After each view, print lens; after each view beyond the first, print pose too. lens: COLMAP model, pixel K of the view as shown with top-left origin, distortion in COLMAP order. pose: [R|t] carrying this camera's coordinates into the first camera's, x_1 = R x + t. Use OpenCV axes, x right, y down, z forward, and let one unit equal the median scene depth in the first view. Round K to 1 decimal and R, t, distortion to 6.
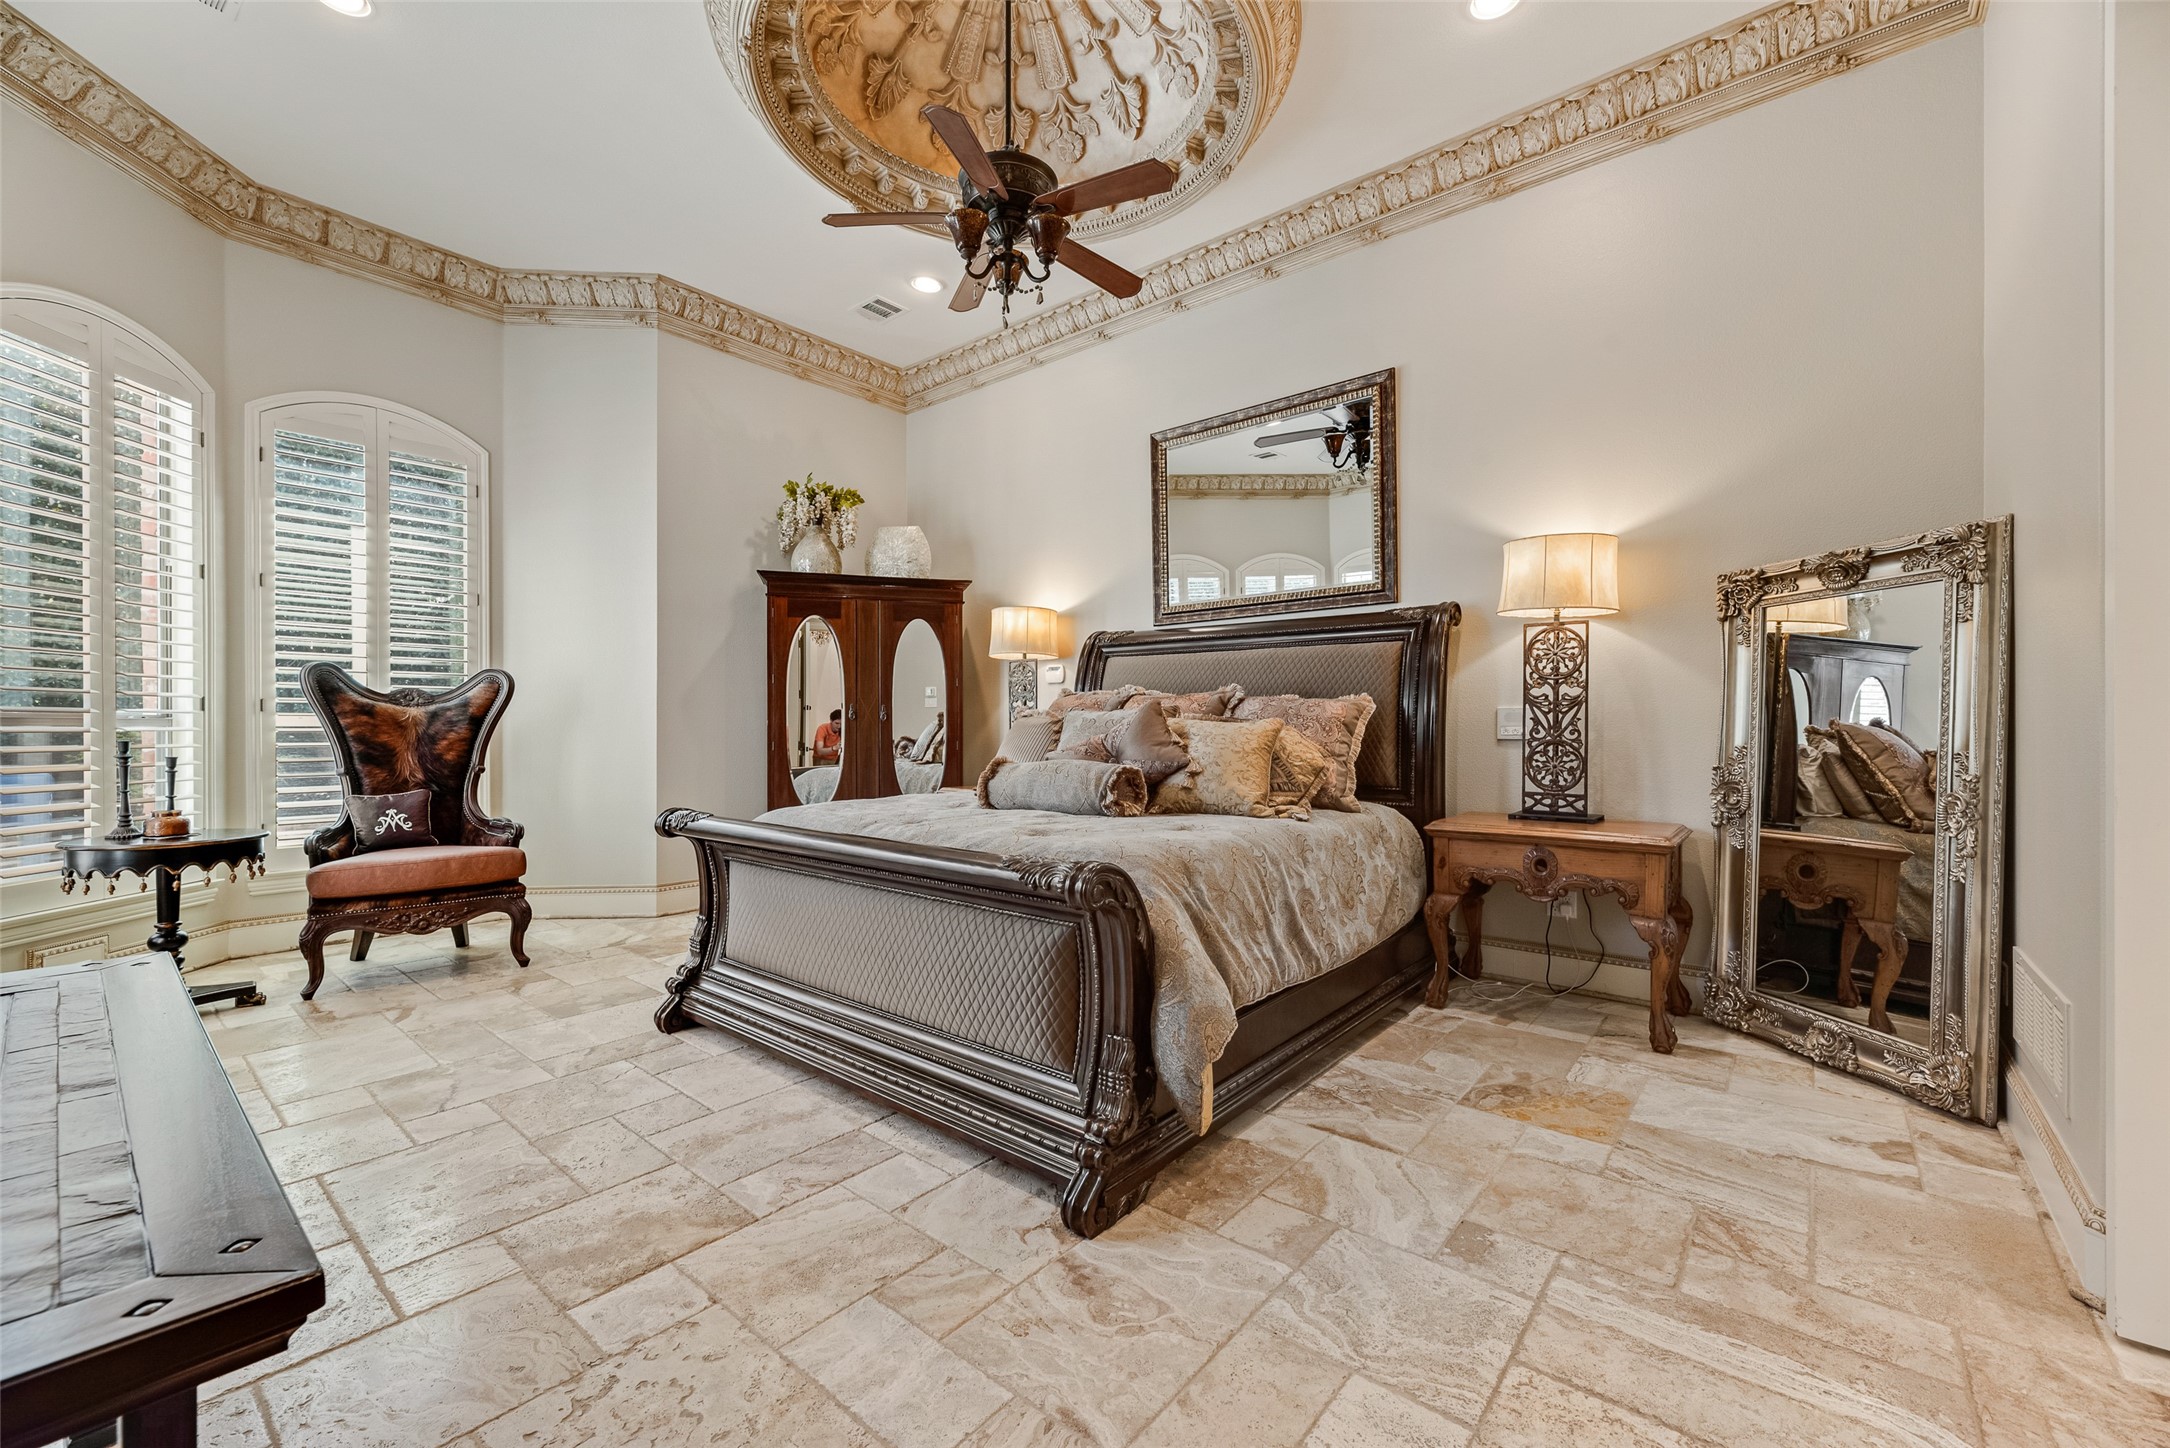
lens RADIAL K [[868.1, 0, 1081.1], [0, 868.1, 725.7], [0, 0, 1]] dist [0.001933, -0.000190]
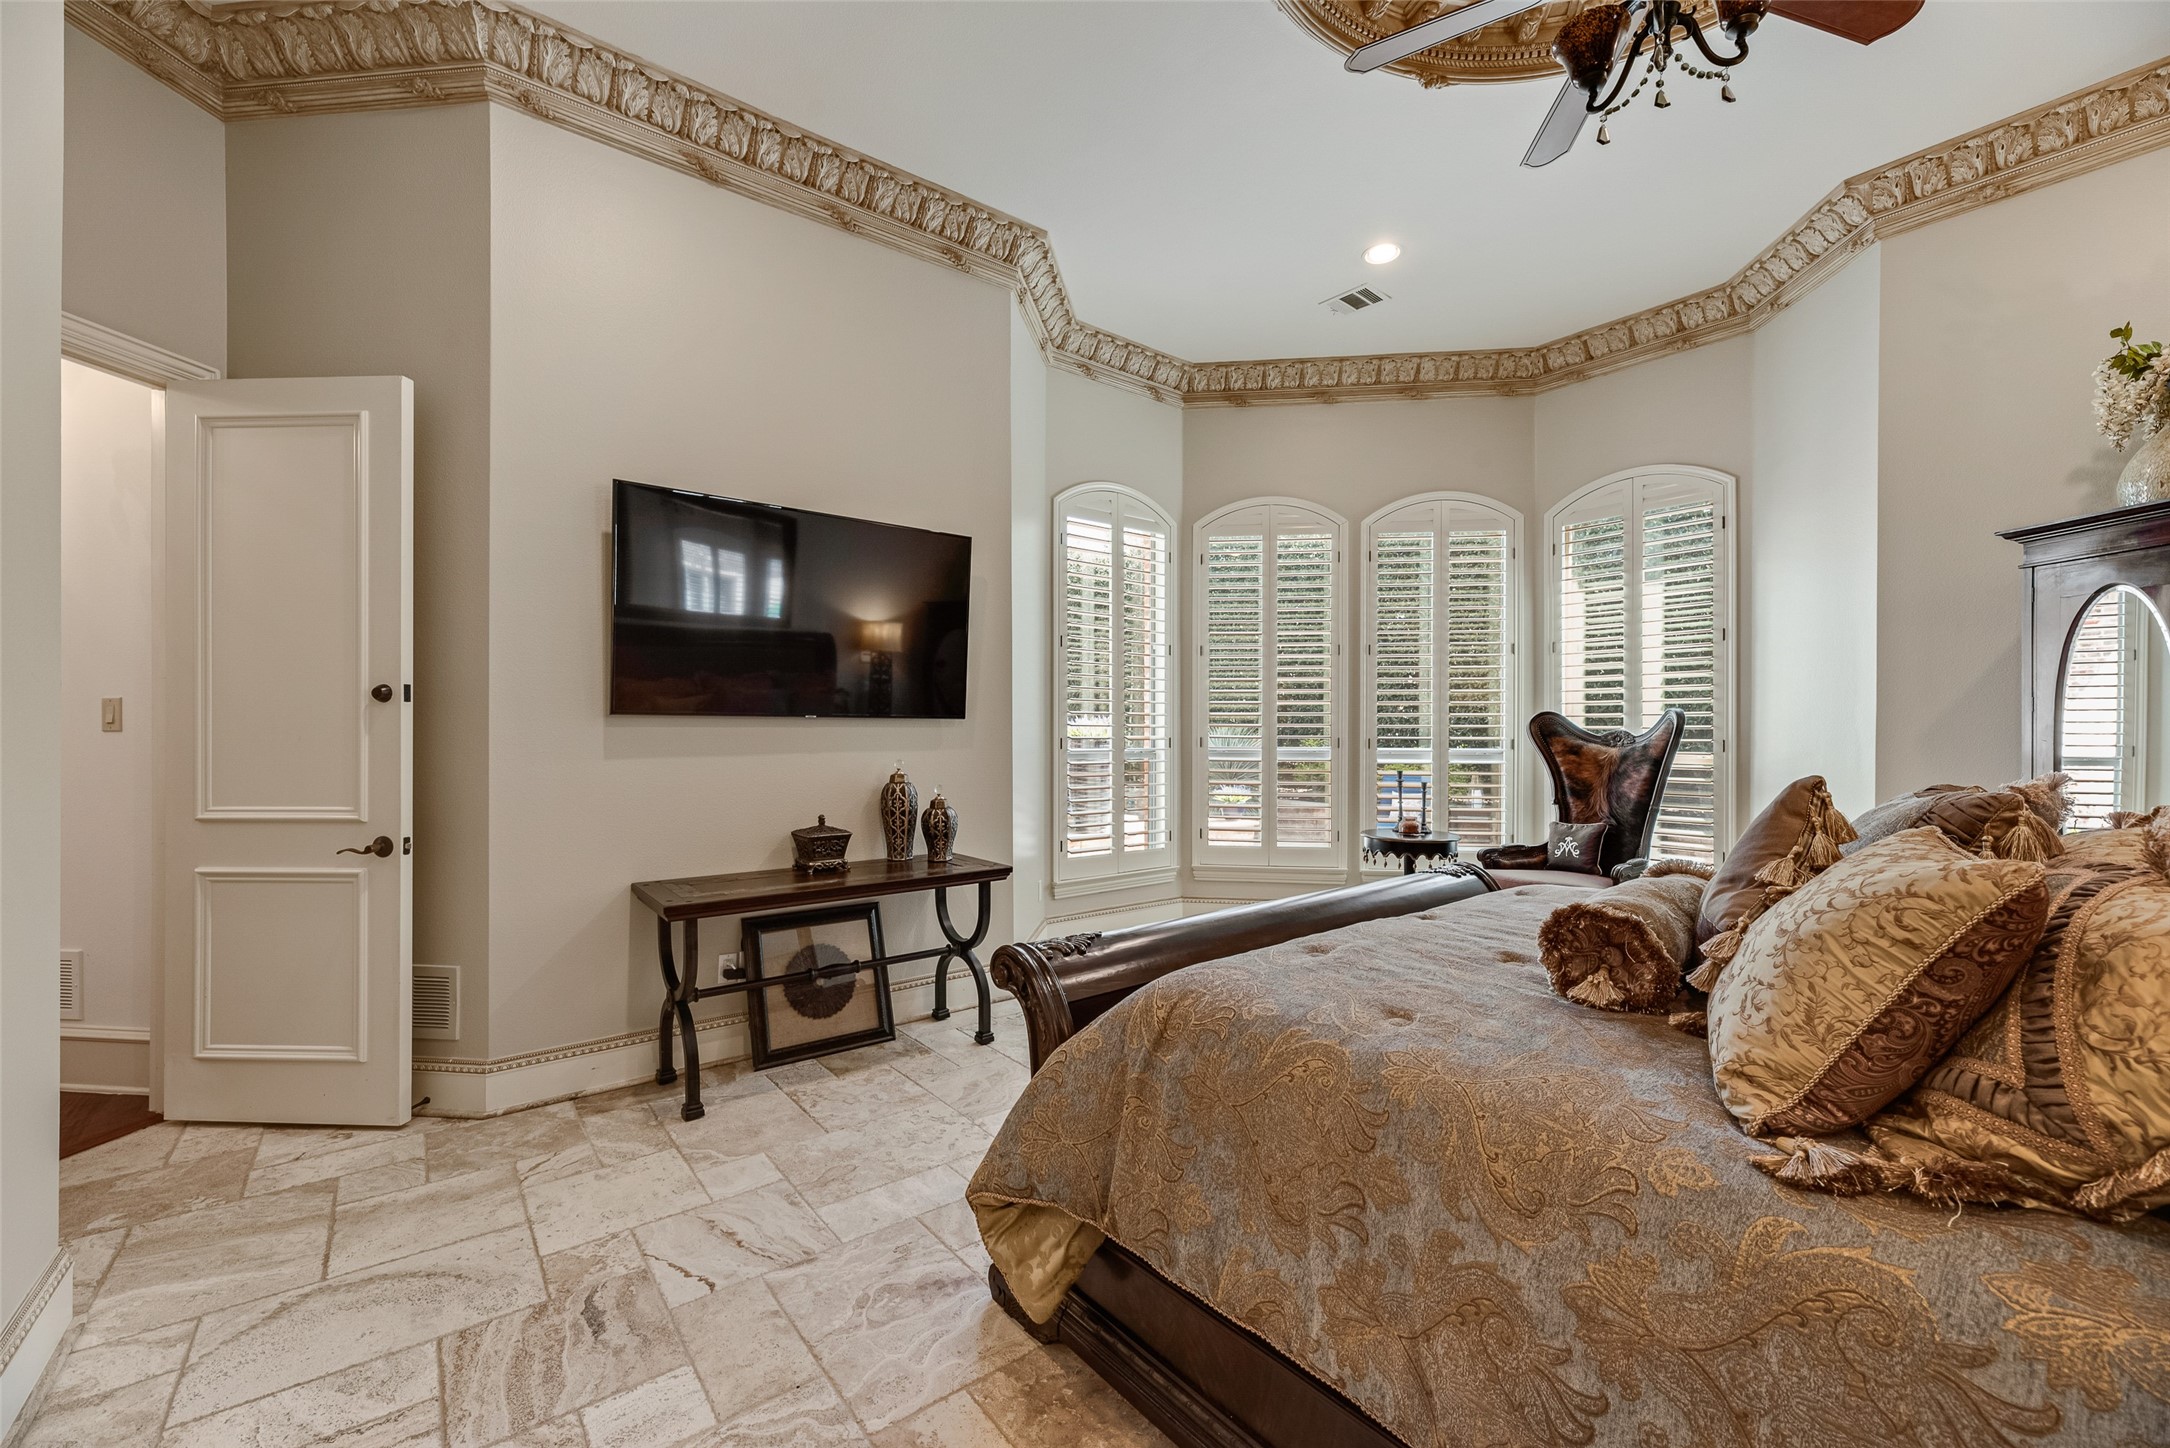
lens RADIAL K [[868.1, 0, 1087.5], [0, 868.1, 724.3], [0, 0, 1]] dist [0.001933, -0.000190]
pose [[-0.203831, -0.010403, -0.978951, 0.453089], [-0.006688, 0.999935, -0.009233, -0.037481], [0.978983, 0.004665, -0.203887, 0.592176]]
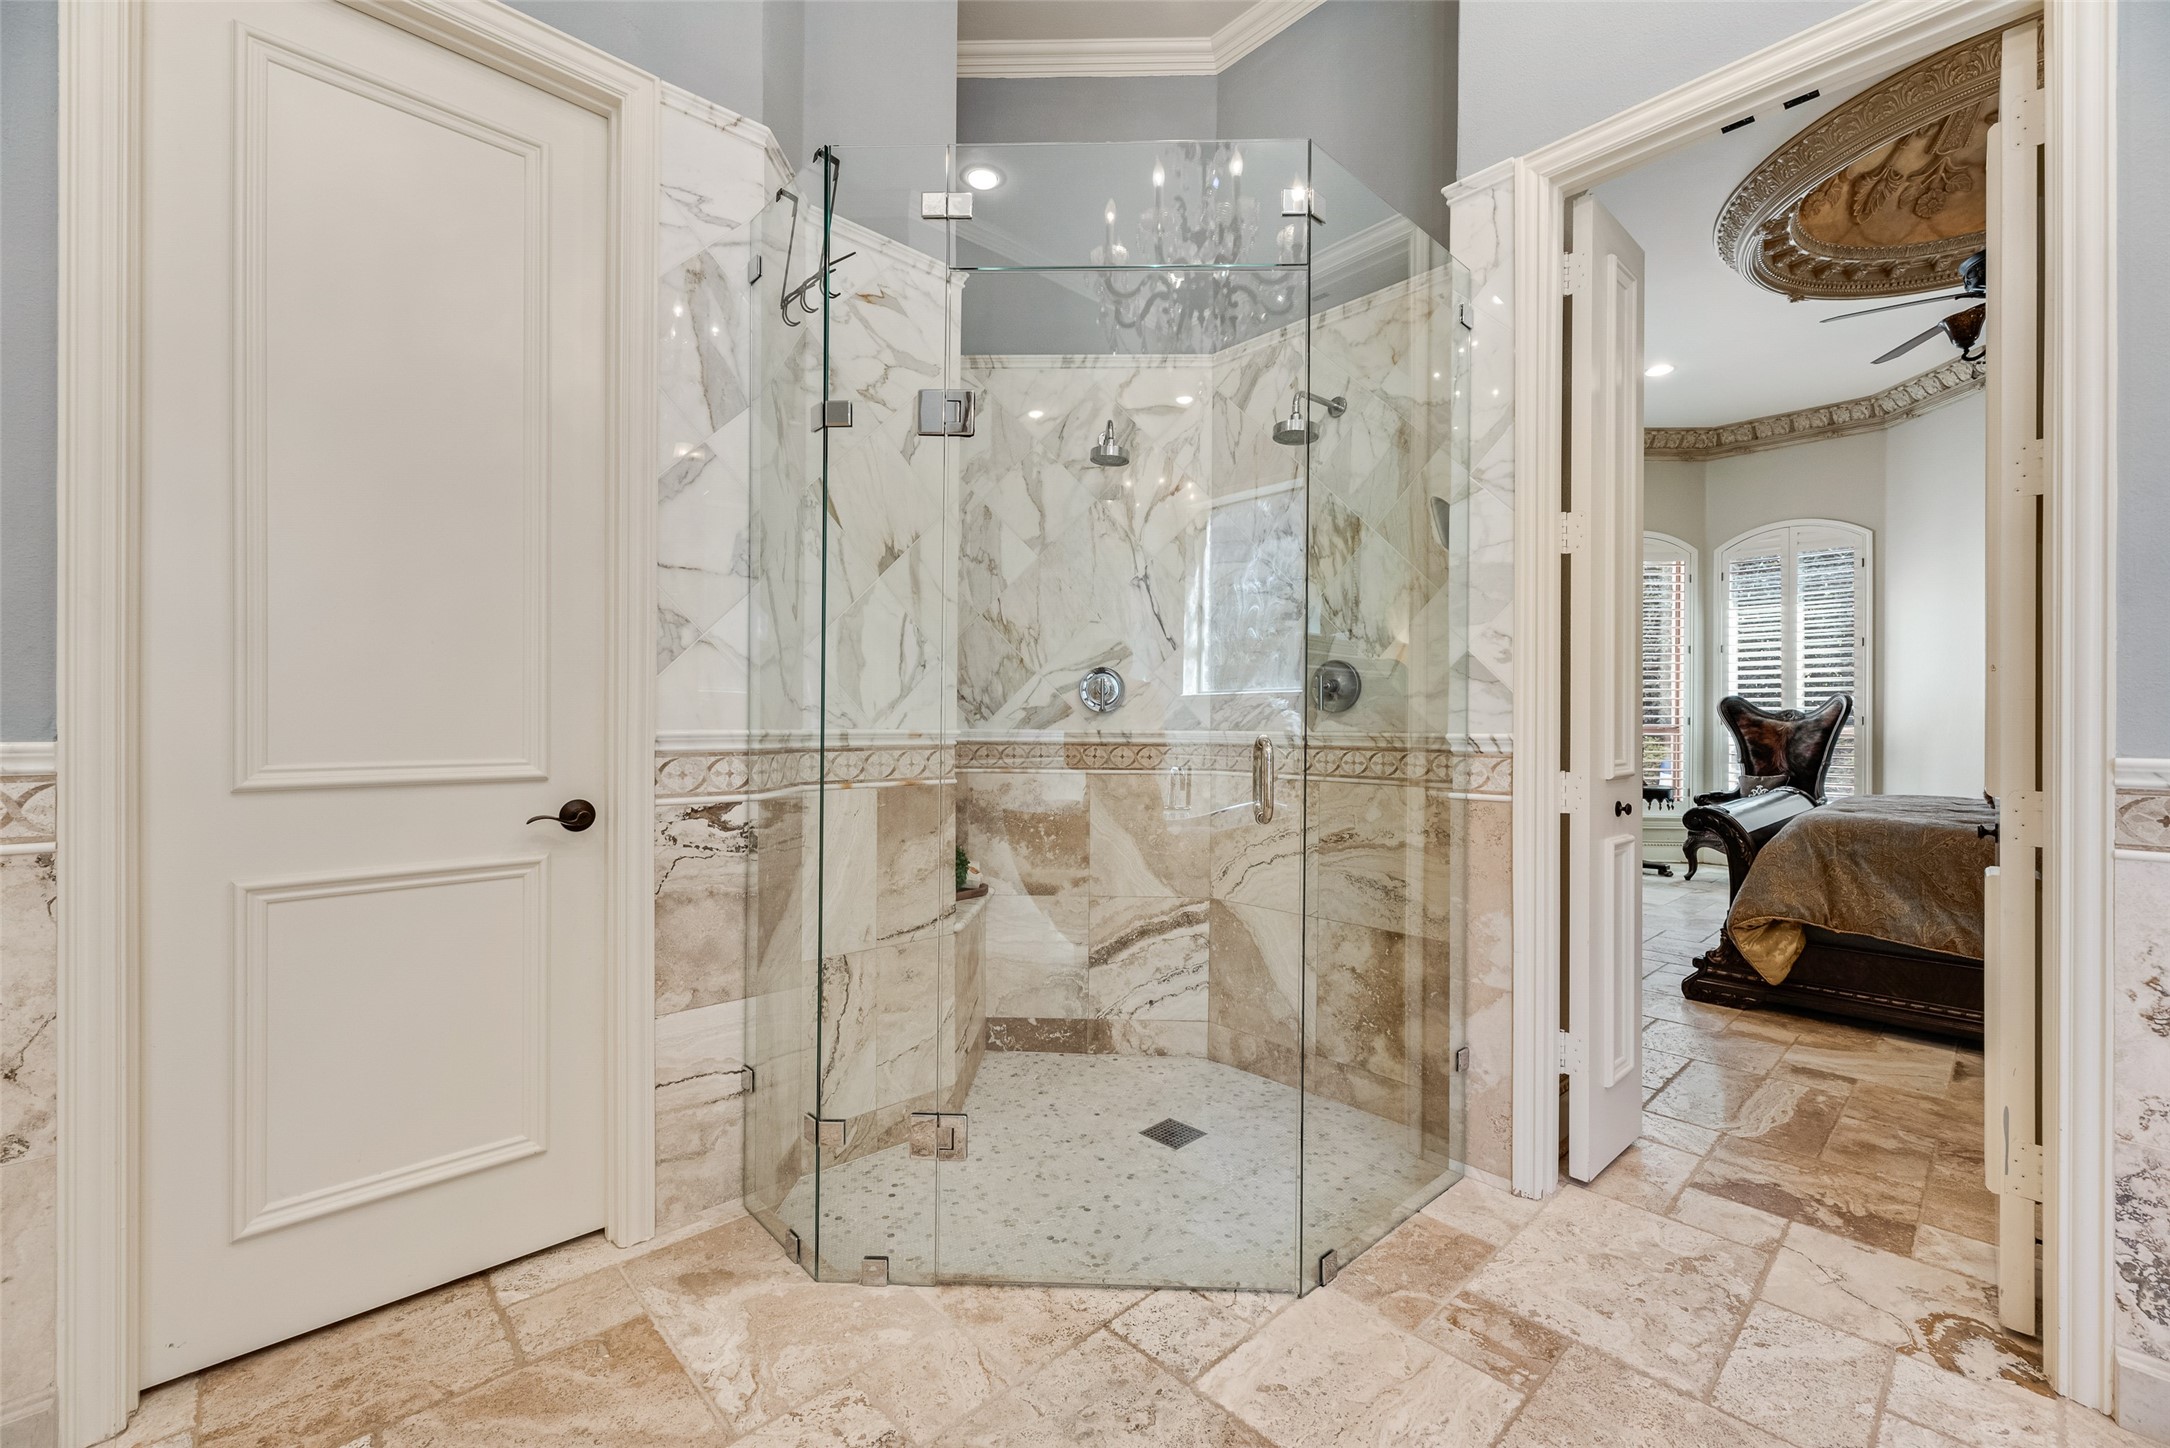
lens RADIAL K [[868.1, 0, 1089.6], [0, 868.1, 719.1], [0, 0, 1]] dist [0.001933, -0.000190]
pose [[-0.123681, -0.010009, -0.992272, 0.937897], [-0.012838, 0.999882, -0.008485, 0.003184], [0.992239, 0.011689, -0.123795, -0.035909]]
